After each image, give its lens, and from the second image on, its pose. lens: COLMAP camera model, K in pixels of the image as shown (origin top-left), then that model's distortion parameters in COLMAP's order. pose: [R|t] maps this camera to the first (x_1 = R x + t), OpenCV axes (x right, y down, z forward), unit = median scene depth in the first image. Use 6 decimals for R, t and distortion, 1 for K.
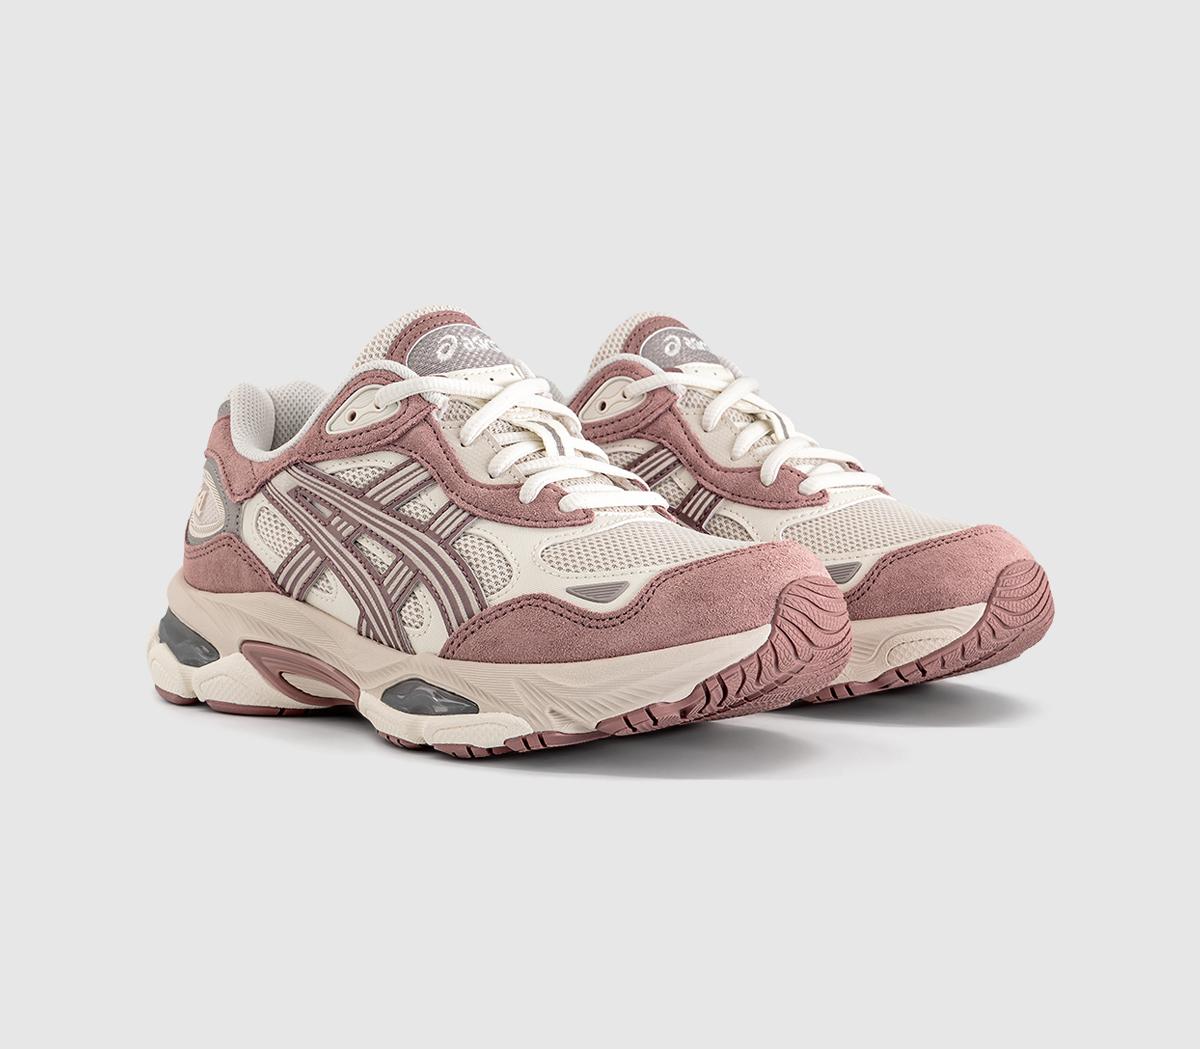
lens RADIAL K [[2011.6, 0, 600.0], [0, 2011.6, 524.5], [0, 0, 1]] dist [0.007342, -0.015982]
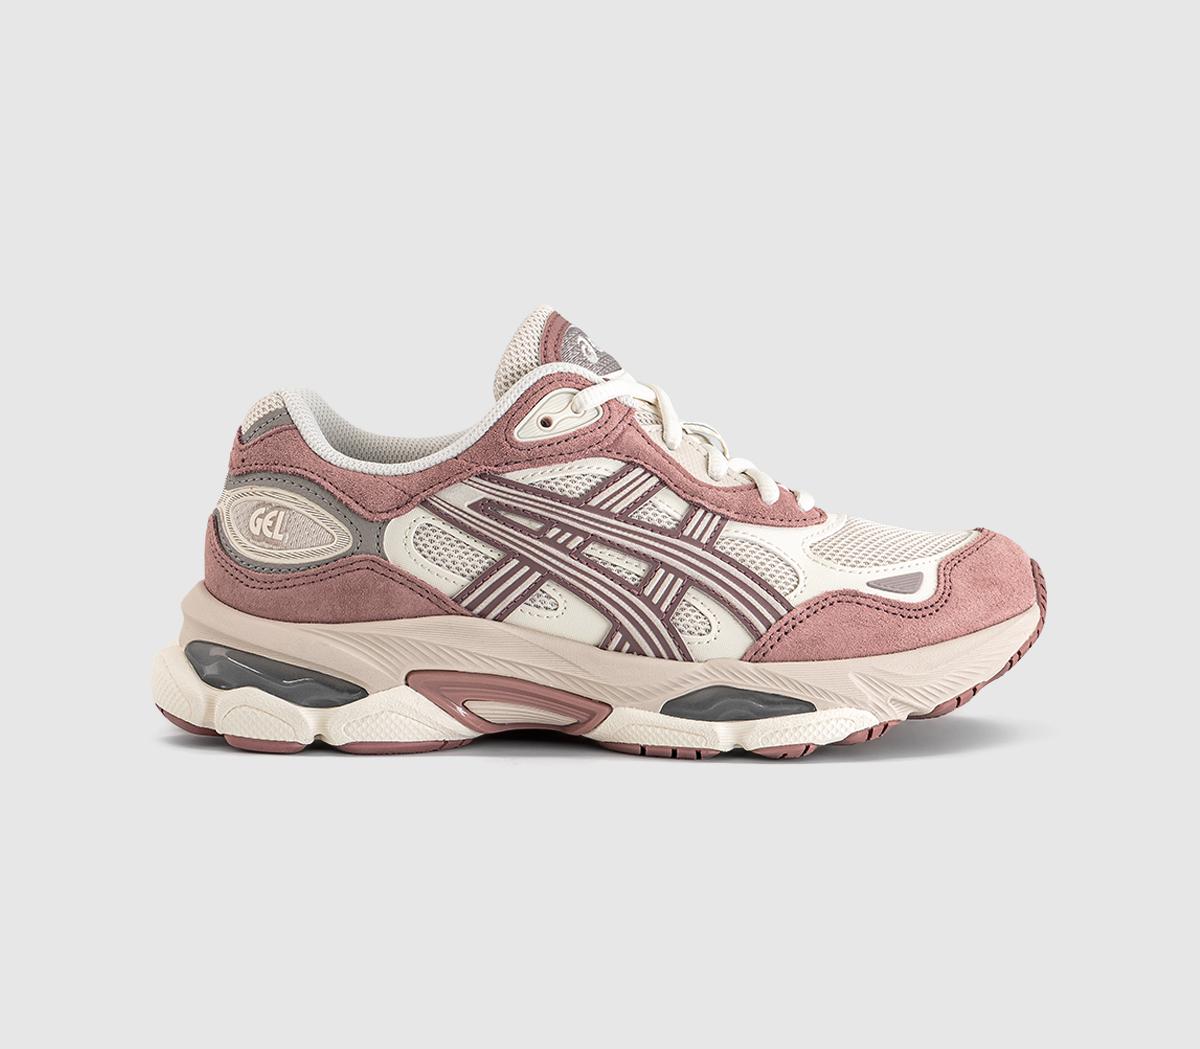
lens RADIAL K [[2011.6, 0, 600.0], [0, 2011.6, 524.5], [0, 0, 1]] dist [0.007342, -0.015982]
pose [[0.791674, -0.047536, 0.609092, -0.700519], [0.048600, 0.998709, 0.014775, -0.018879], [-0.609008, 0.017905, 0.792962, 0.240719]]
